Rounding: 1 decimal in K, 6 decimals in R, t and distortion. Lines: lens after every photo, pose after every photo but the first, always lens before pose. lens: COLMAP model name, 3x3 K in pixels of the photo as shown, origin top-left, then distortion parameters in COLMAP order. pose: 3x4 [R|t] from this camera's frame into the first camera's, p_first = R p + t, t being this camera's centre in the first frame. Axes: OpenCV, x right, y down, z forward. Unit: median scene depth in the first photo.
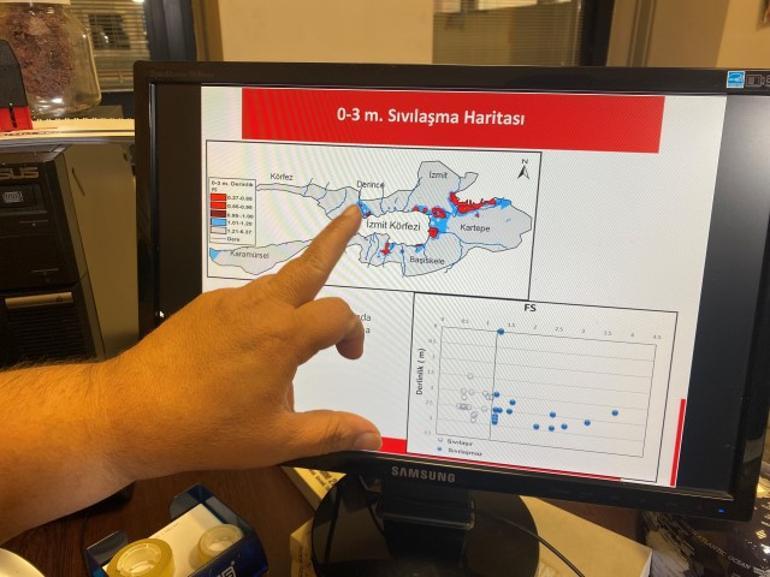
lens RADIAL K [[593.0, 0, 385.0], [0, 593.0, 288.5], [0, 0, 1]] dist [-0.002252, 0.001643]
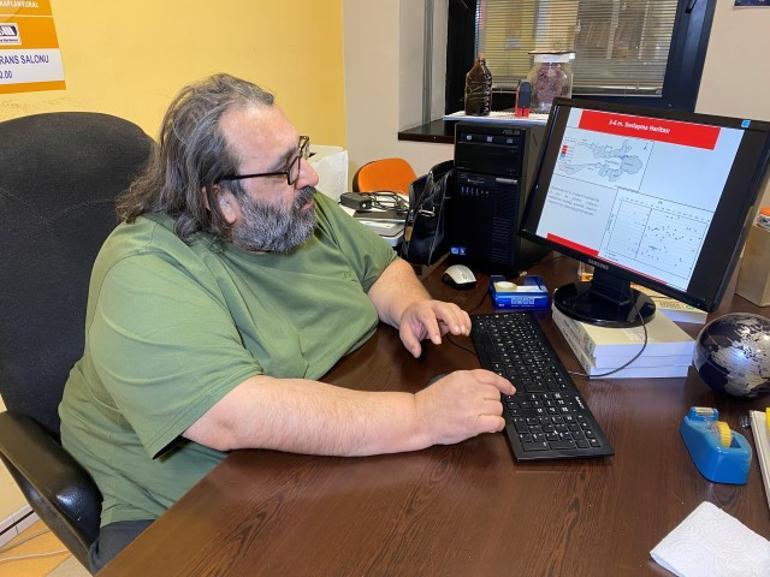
lens RADIAL K [[593.0, 0, 385.0], [0, 593.0, 288.5], [0, 0, 1]] dist [-0.002252, 0.001643]
pose [[0.645172, 0.298793, -0.703190, 1.372392], [-0.297580, 0.945953, 0.128918, 0.376269], [0.703704, 0.126081, 0.699217, -1.498594]]
